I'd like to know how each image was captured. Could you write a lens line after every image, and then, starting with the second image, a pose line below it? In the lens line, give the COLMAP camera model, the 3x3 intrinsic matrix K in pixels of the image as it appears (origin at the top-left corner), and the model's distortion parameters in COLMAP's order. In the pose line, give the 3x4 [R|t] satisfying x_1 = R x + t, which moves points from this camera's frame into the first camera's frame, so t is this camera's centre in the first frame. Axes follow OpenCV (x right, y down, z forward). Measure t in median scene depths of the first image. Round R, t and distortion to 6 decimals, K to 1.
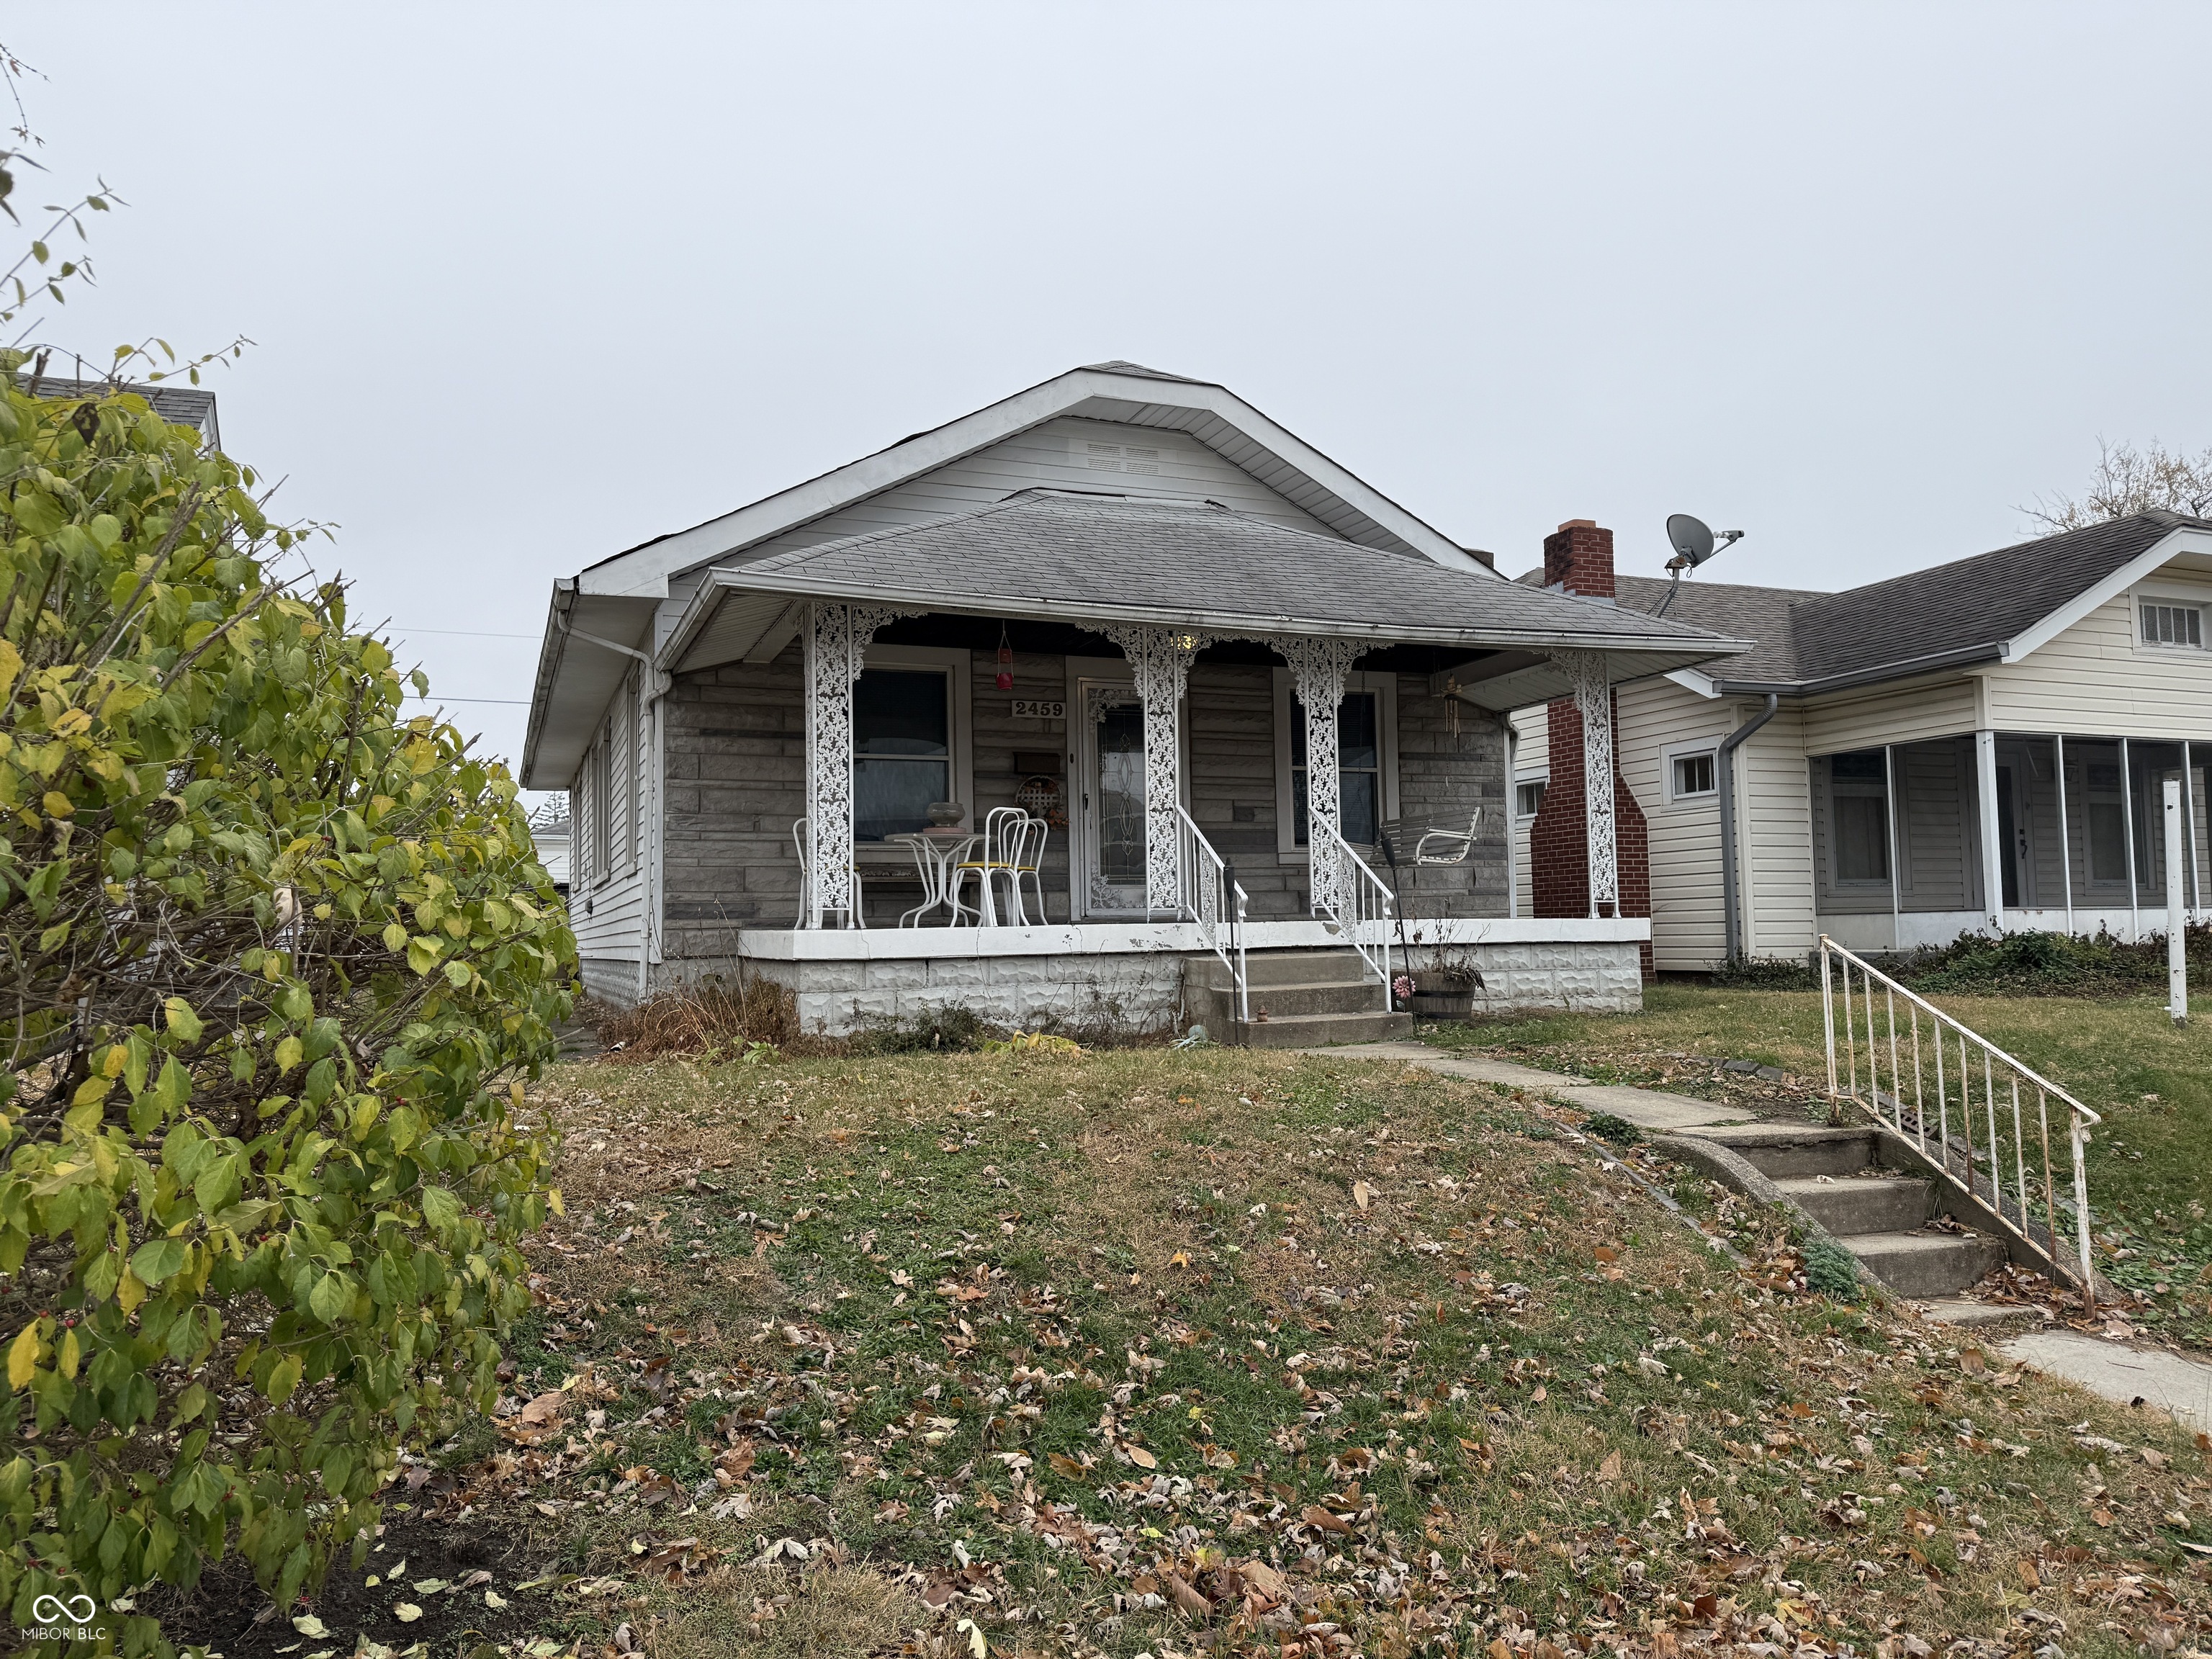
lens RADIAL K [[1581.4, 0, 1127.8], [0, 1581.4, 838.7], [0, 0, 1]] dist [0.086248, -0.037694]
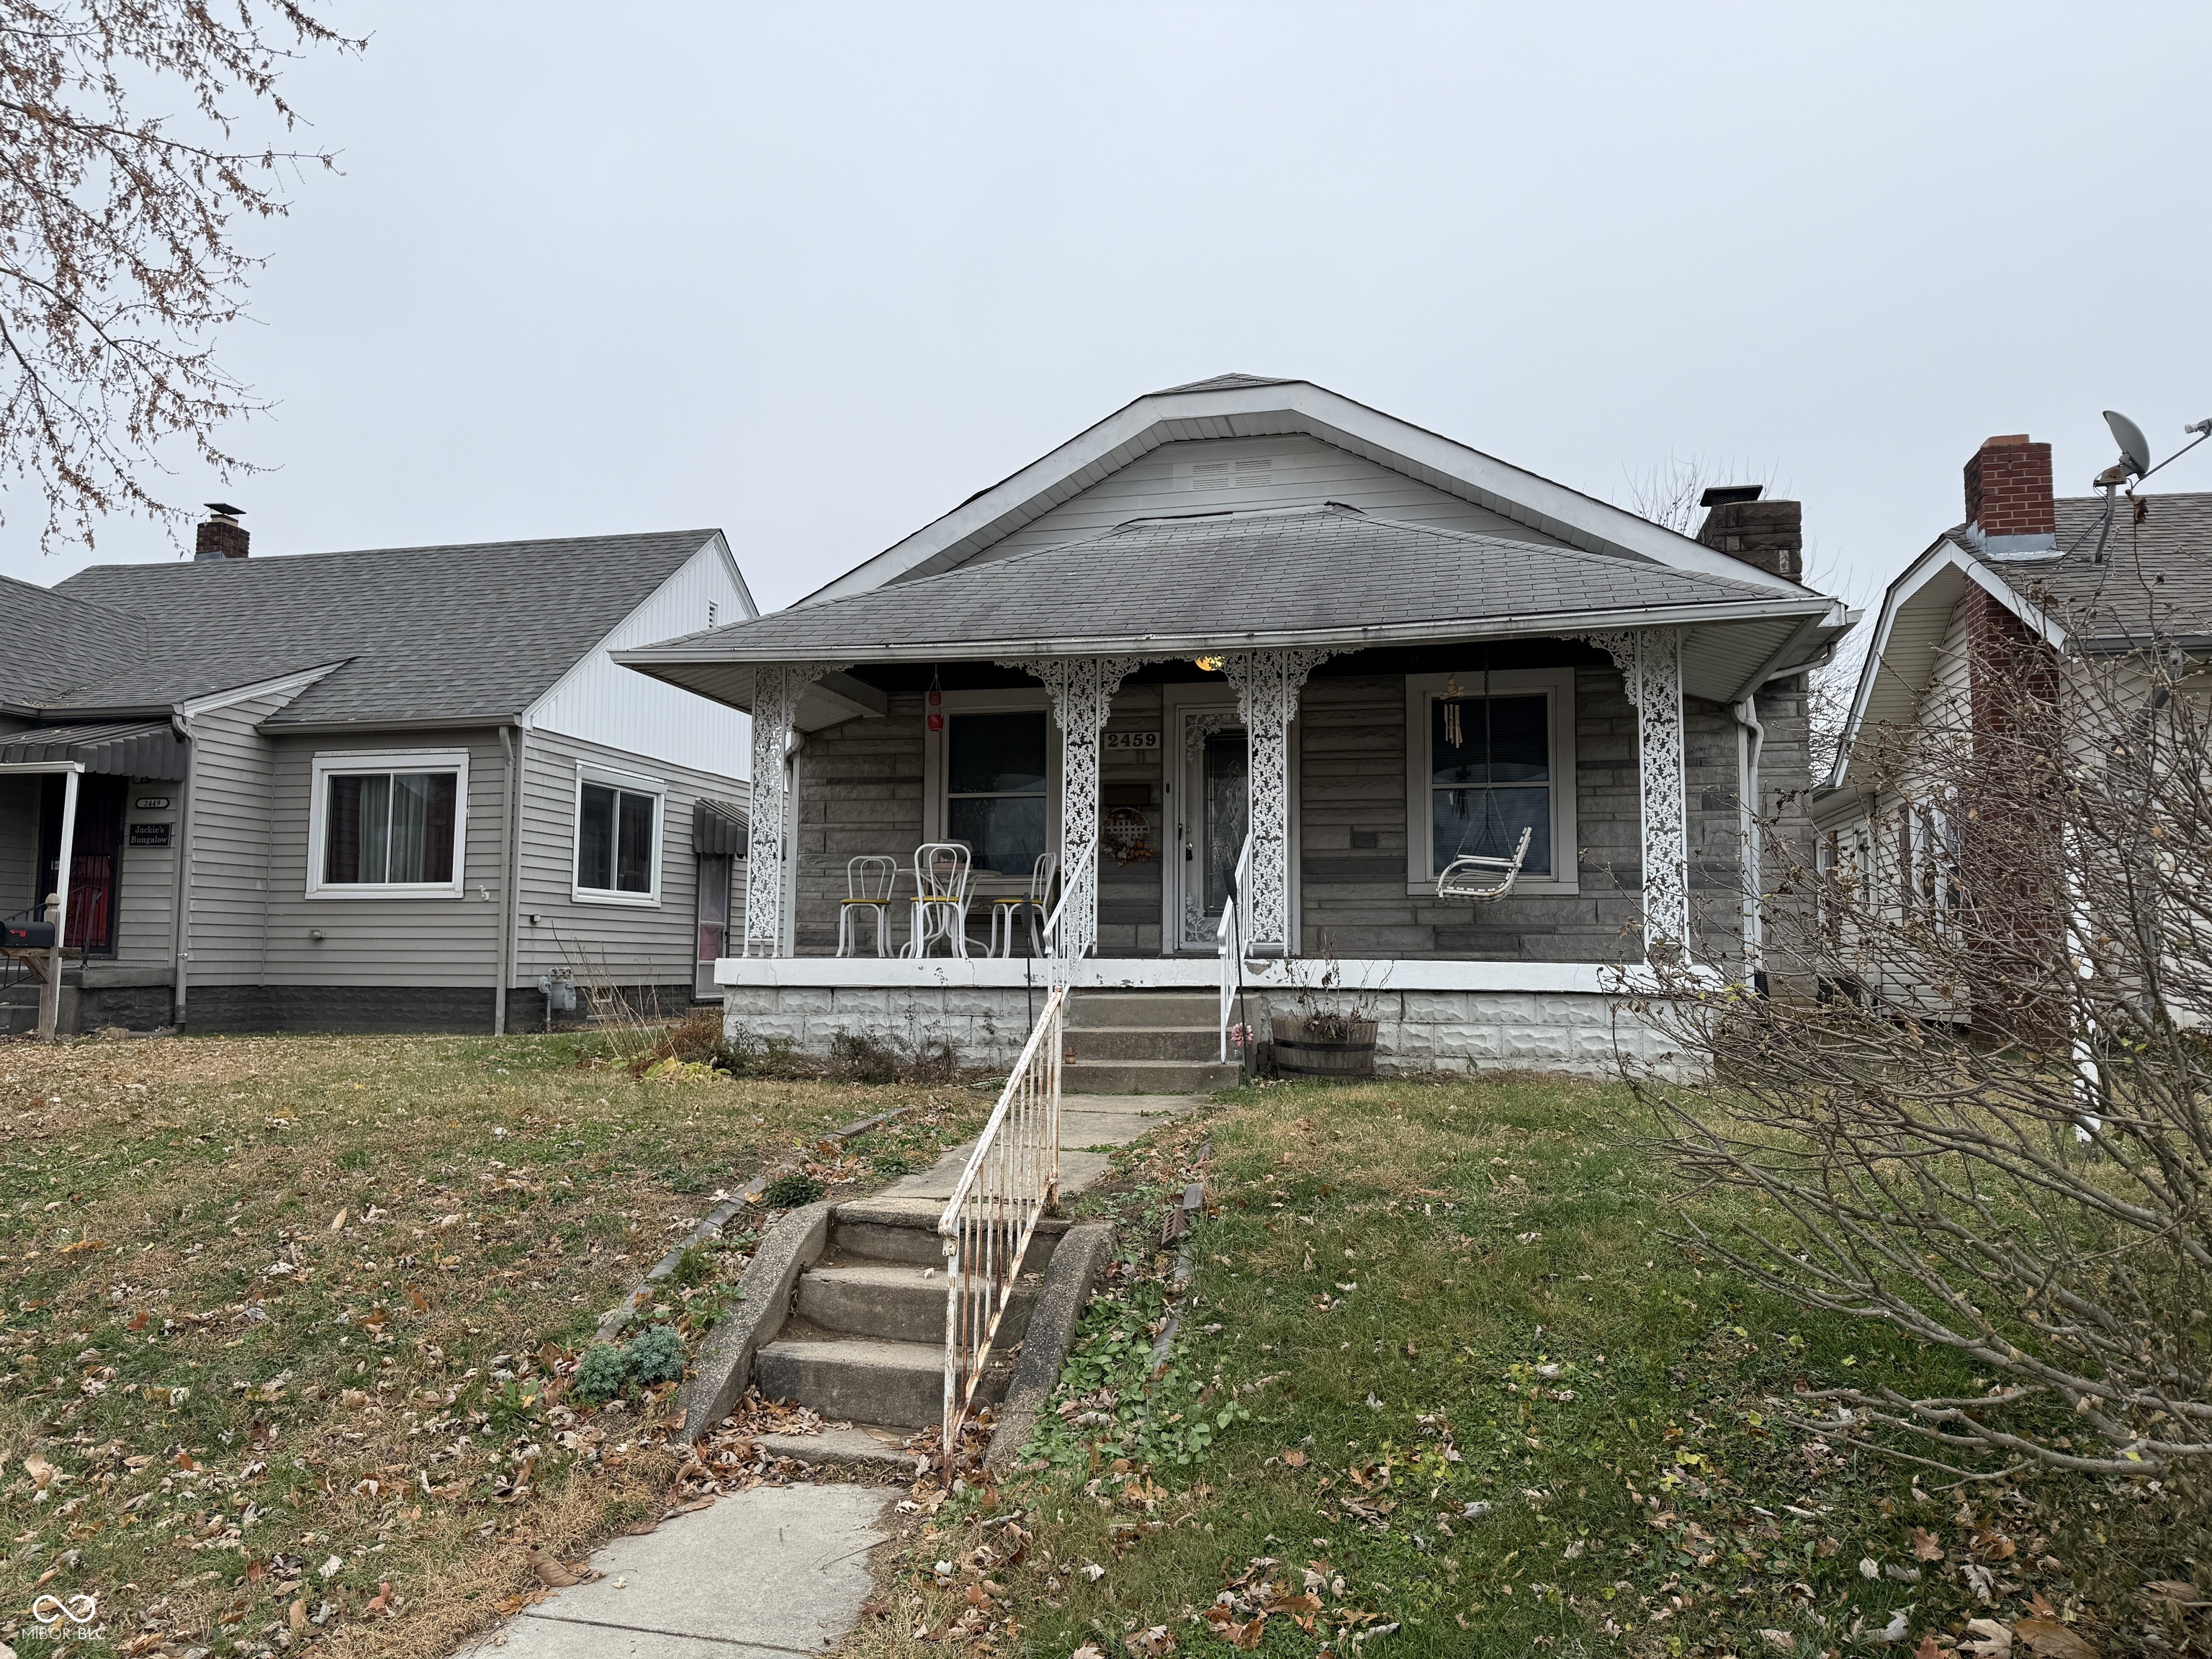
lens RADIAL K [[1581.4, 0, 1100.5], [0, 1581.4, 824.9], [0, 0, 1]] dist [0.086248, -0.037694]
pose [[0.815058, -0.027842, -0.578710, 0.501579], [0.014227, 0.999505, -0.028050, -0.001011], [0.579205, 0.014629, 0.815051, 0.177374]]
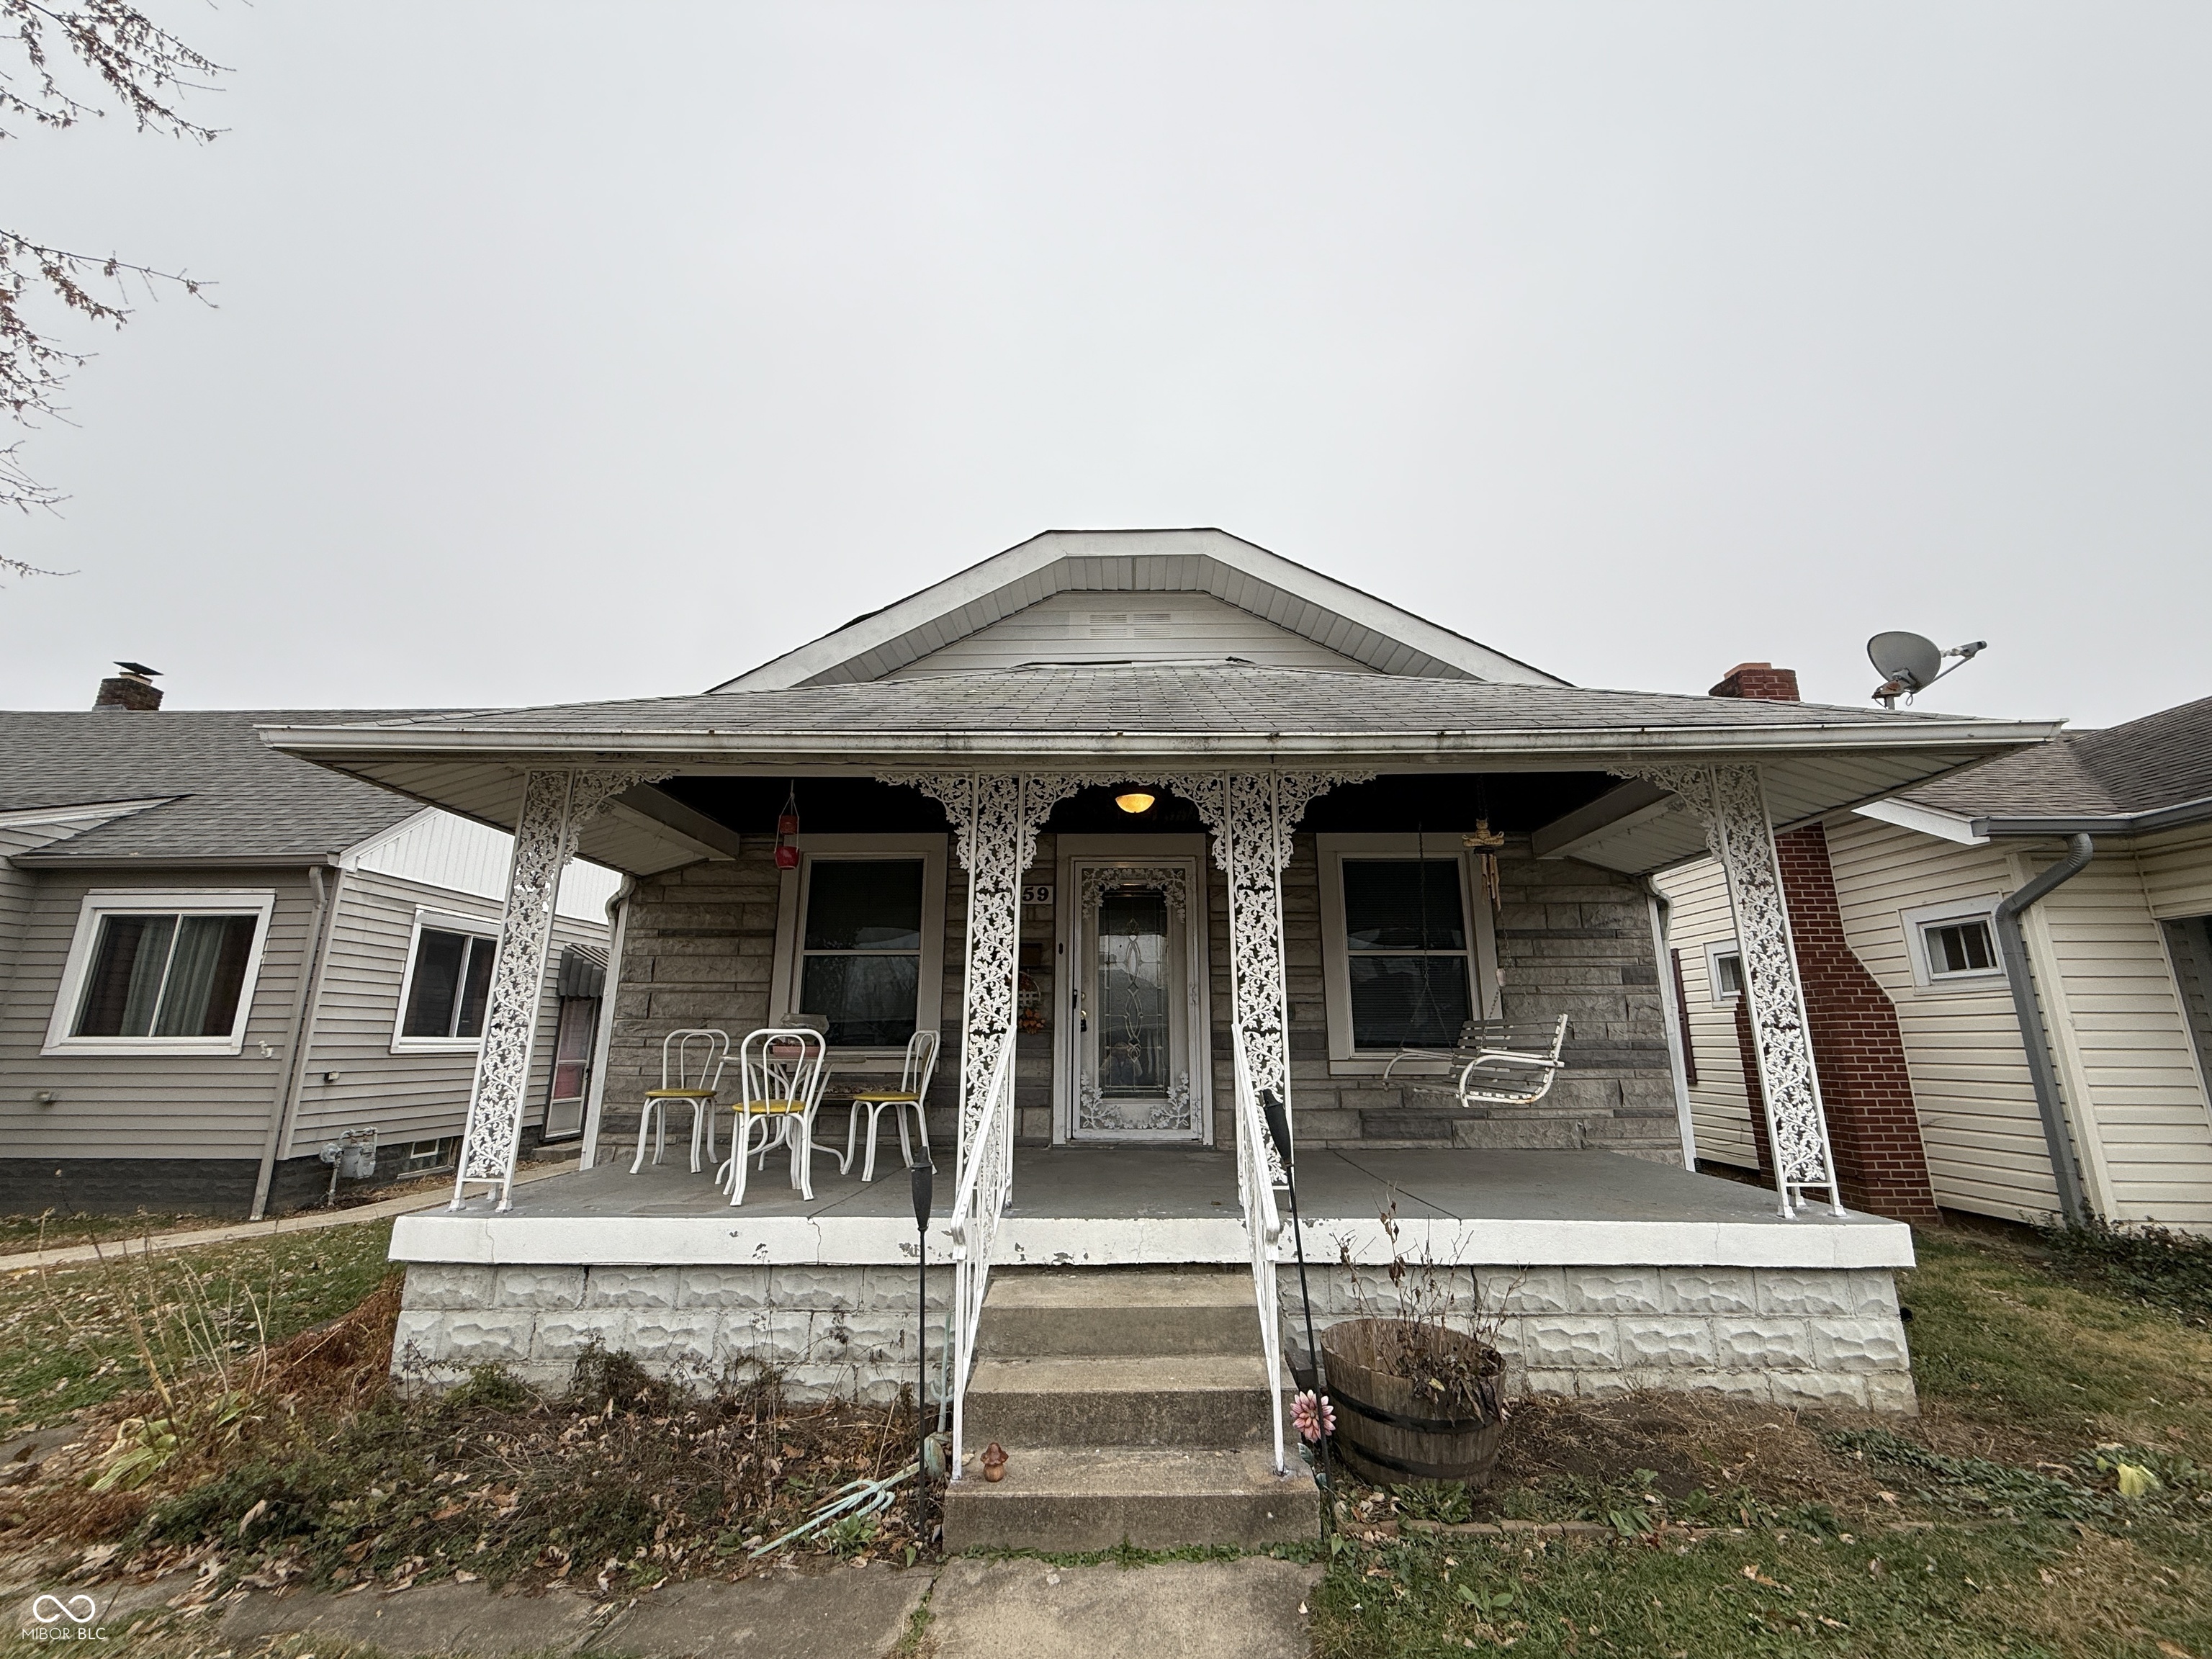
lens RADIAL K [[909.9, 0, 1111.6], [0, 909.9, 821.9], [0, 0, 1]] dist [0.000226, 0.000011]
pose [[0.919980, -0.073236, -0.385063, 0.191418], [0.005896, 0.984864, -0.173227, -0.032944], [0.391921, 0.157095, 0.906487, 0.545934]]
